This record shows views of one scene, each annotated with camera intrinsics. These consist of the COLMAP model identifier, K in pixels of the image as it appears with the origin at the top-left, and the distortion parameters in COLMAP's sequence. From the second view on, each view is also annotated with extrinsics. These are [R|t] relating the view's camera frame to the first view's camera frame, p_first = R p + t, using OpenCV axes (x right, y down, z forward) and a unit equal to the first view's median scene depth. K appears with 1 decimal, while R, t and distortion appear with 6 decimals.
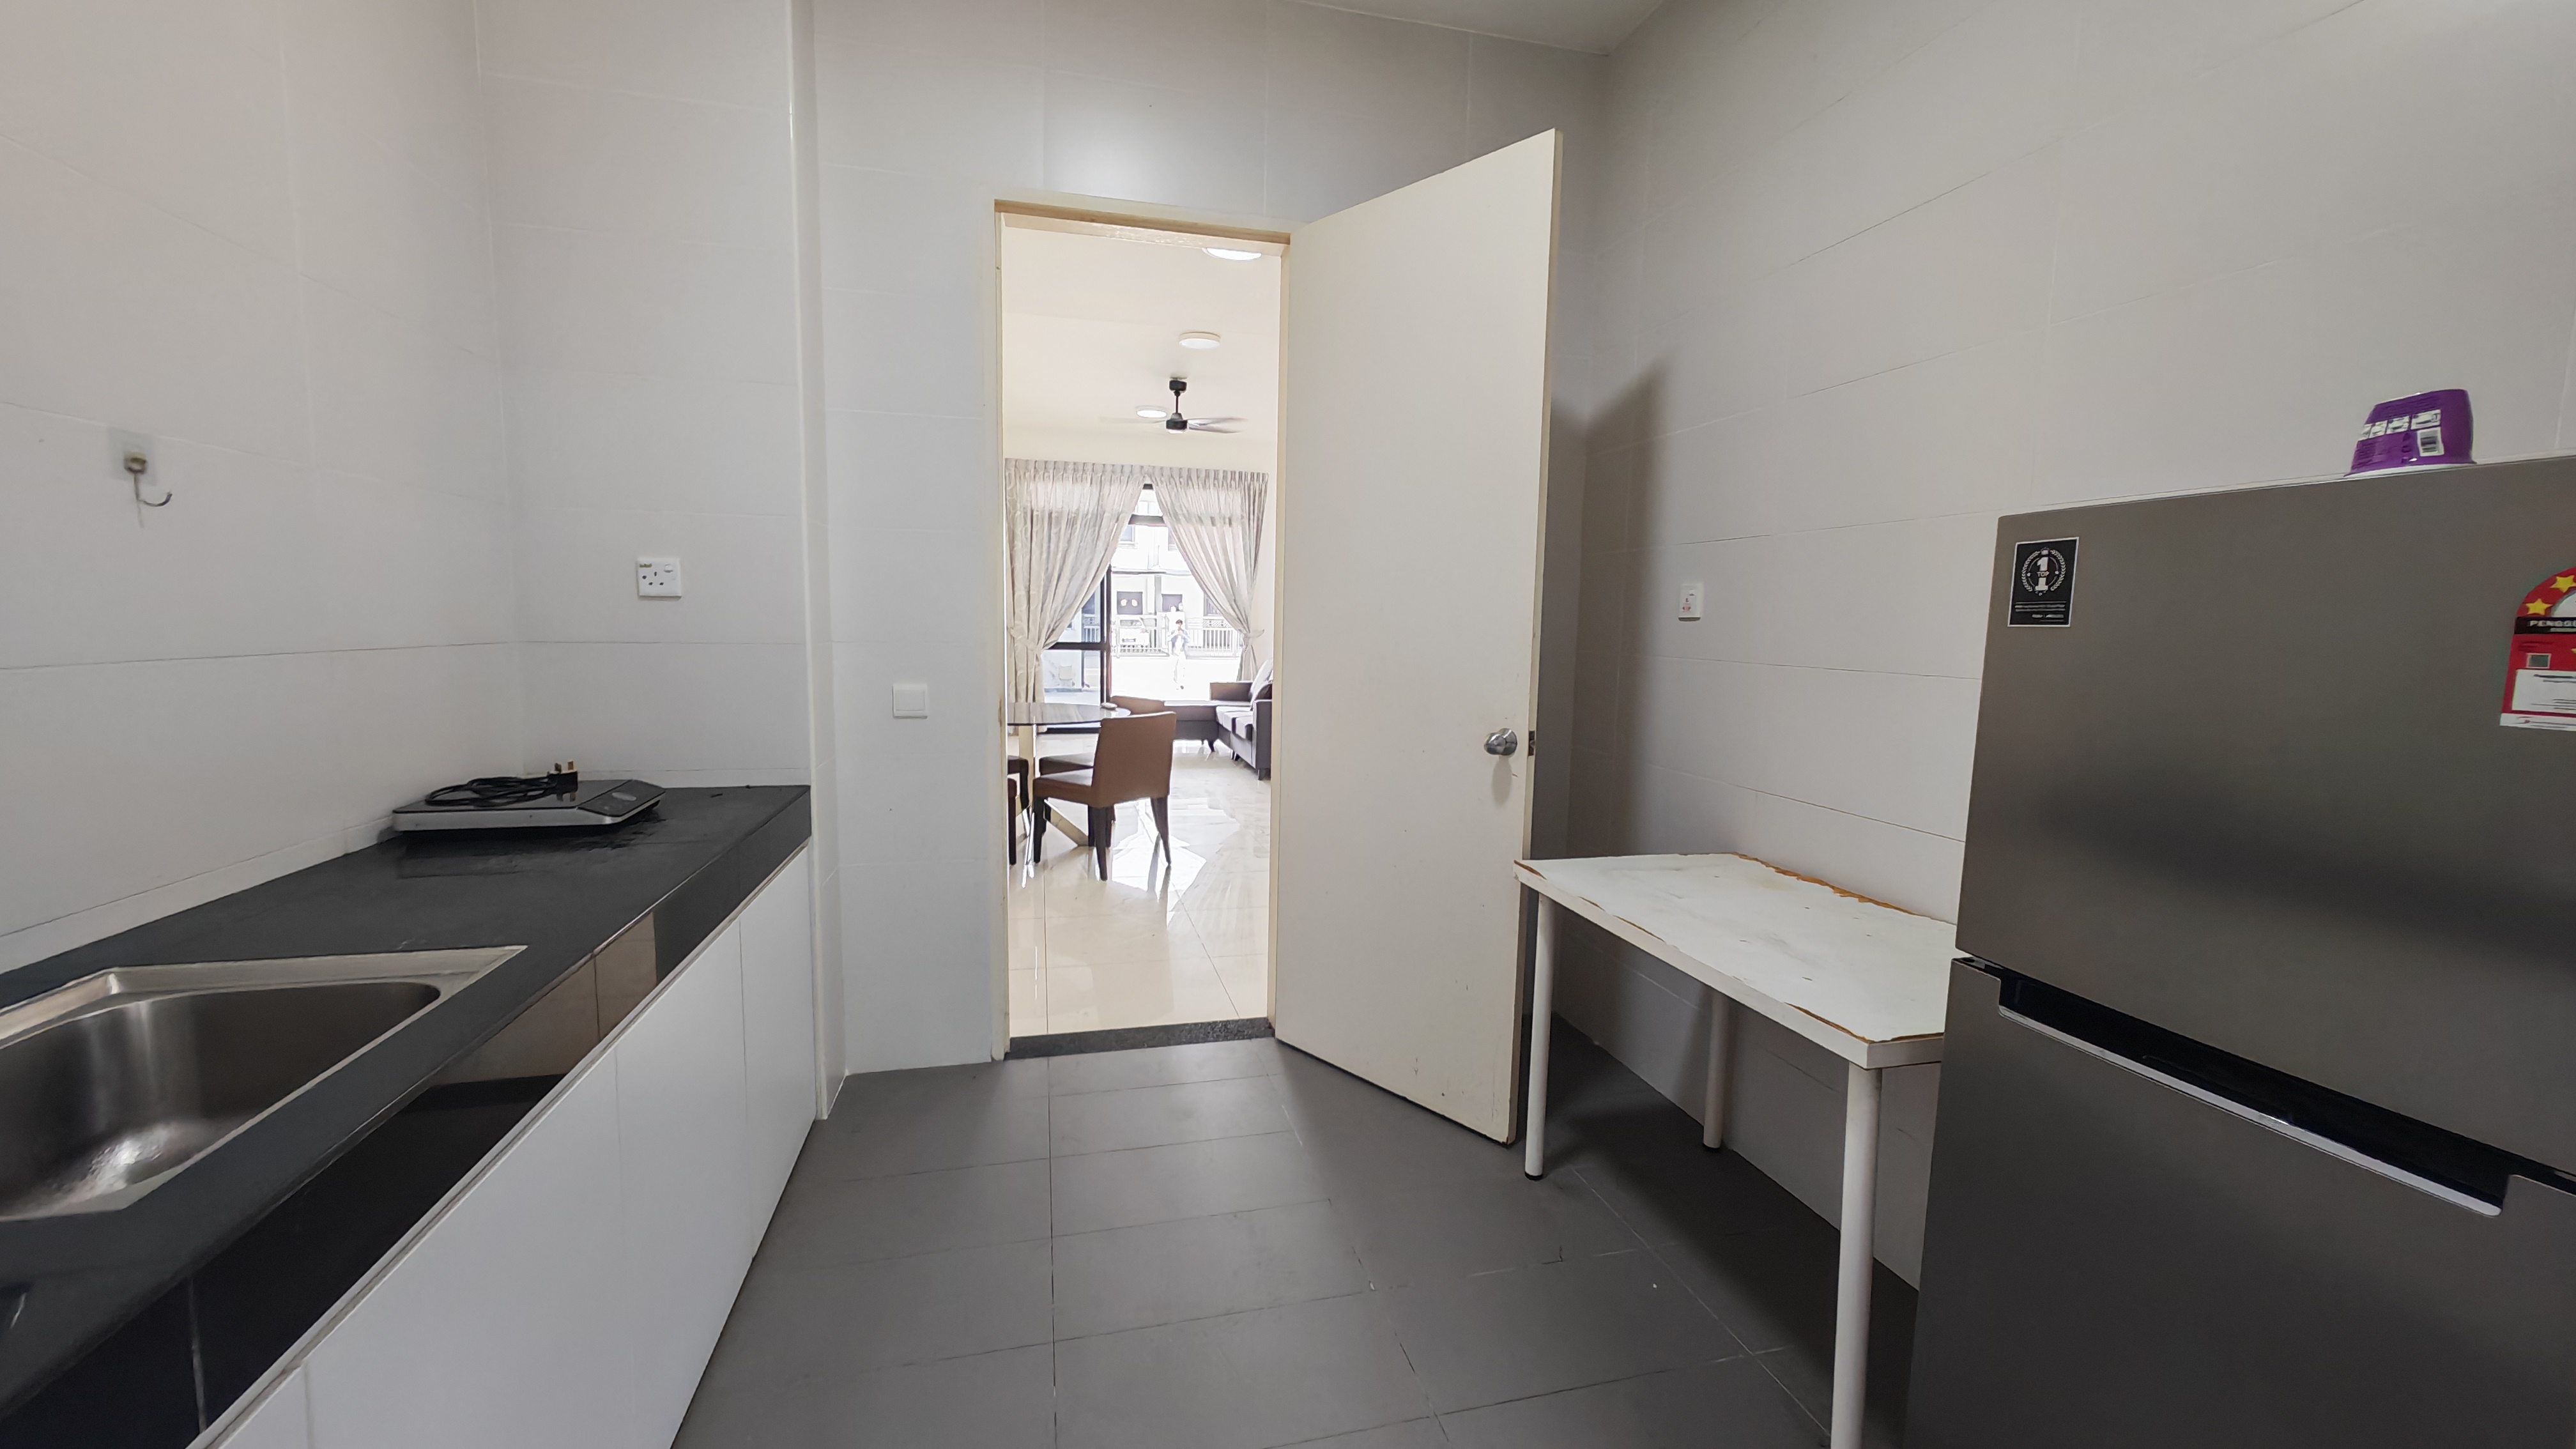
lens RADIAL K [[970.4, 0, 1288.0], [0, 970.4, 724.5], [0, 0, 1]] dist [0.001018, 0.000034]
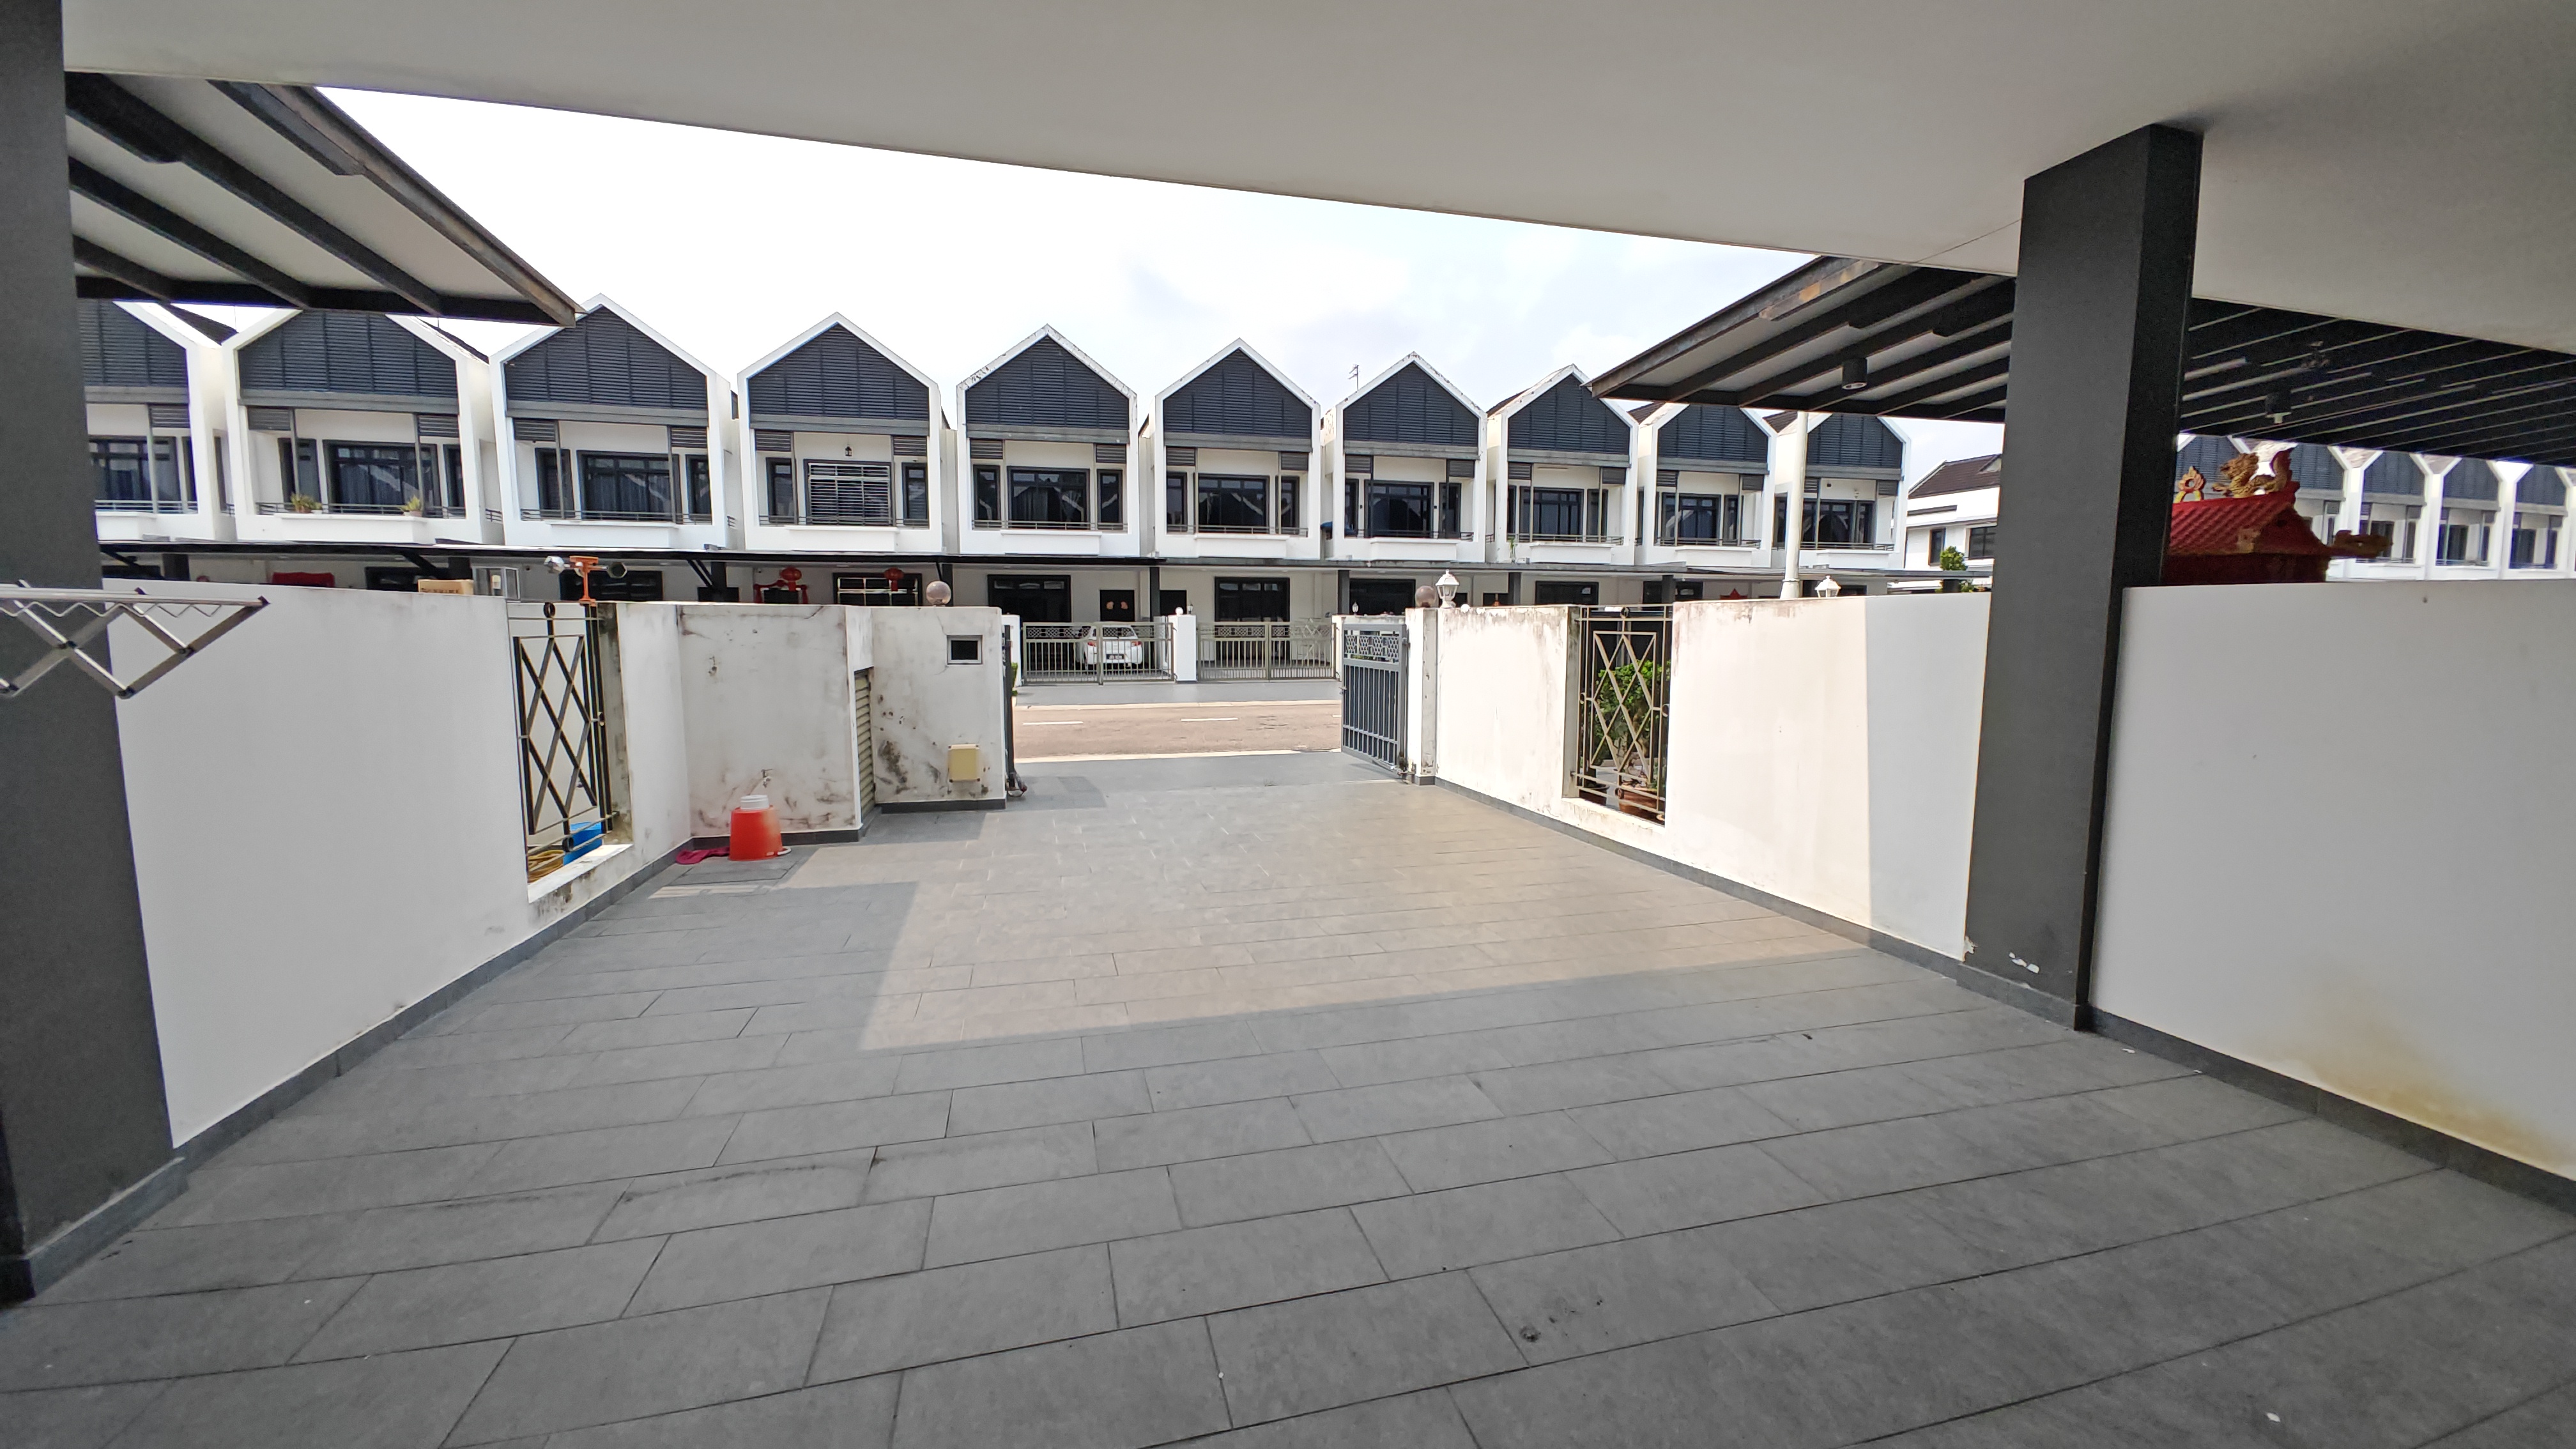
lens RADIAL K [[970.4, 0, 1288.0], [0, 970.4, 724.5], [0, 0, 1]] dist [0.001018, 0.000034]
pose [[0.999864, -0.016331, 0.002387, -0.169995], [0.016340, 0.999860, -0.003700, -0.140727], [-0.002327, 0.003739, 0.999990, 1.250700]]
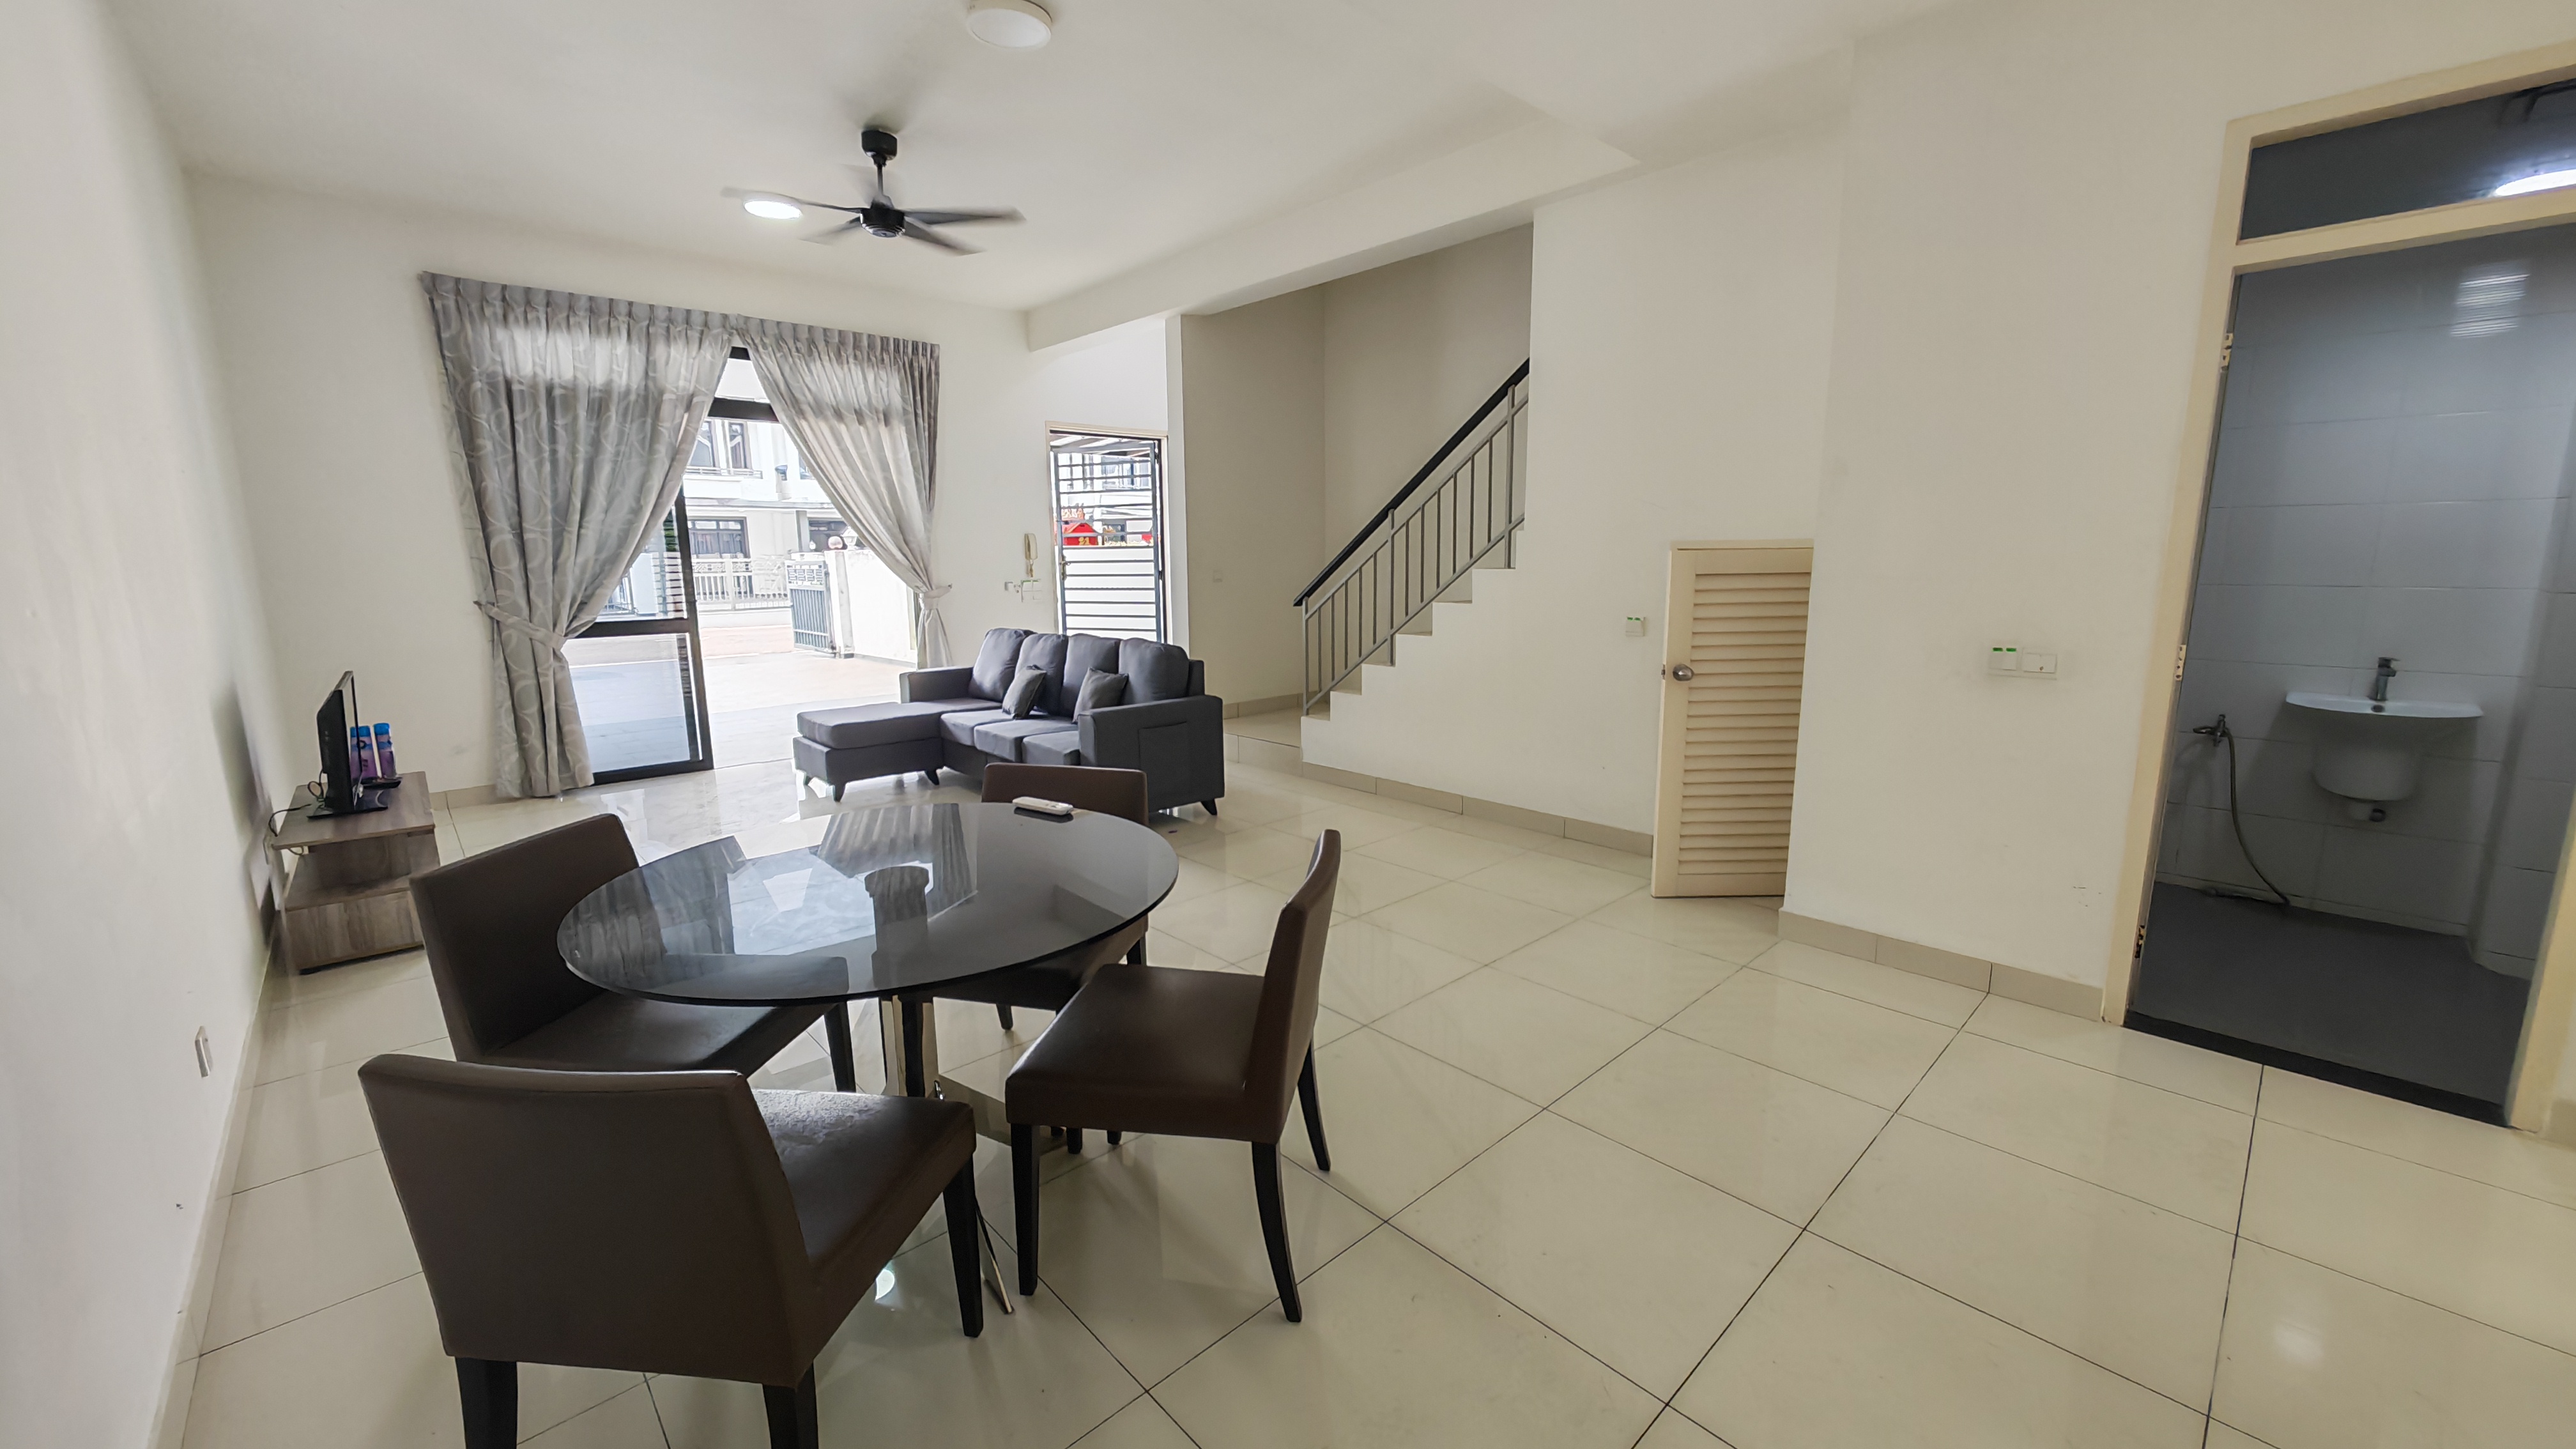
lens RADIAL K [[970.4, 0, 1288.0], [0, 970.4, 724.5], [0, 0, 1]] dist [0.001018, 0.000034]
pose [[0.876638, -0.113144, 0.467658, -0.154561], [0.079930, 0.992698, 0.090342, -0.045419], [-0.474465, -0.041817, 0.879281, 0.308096]]
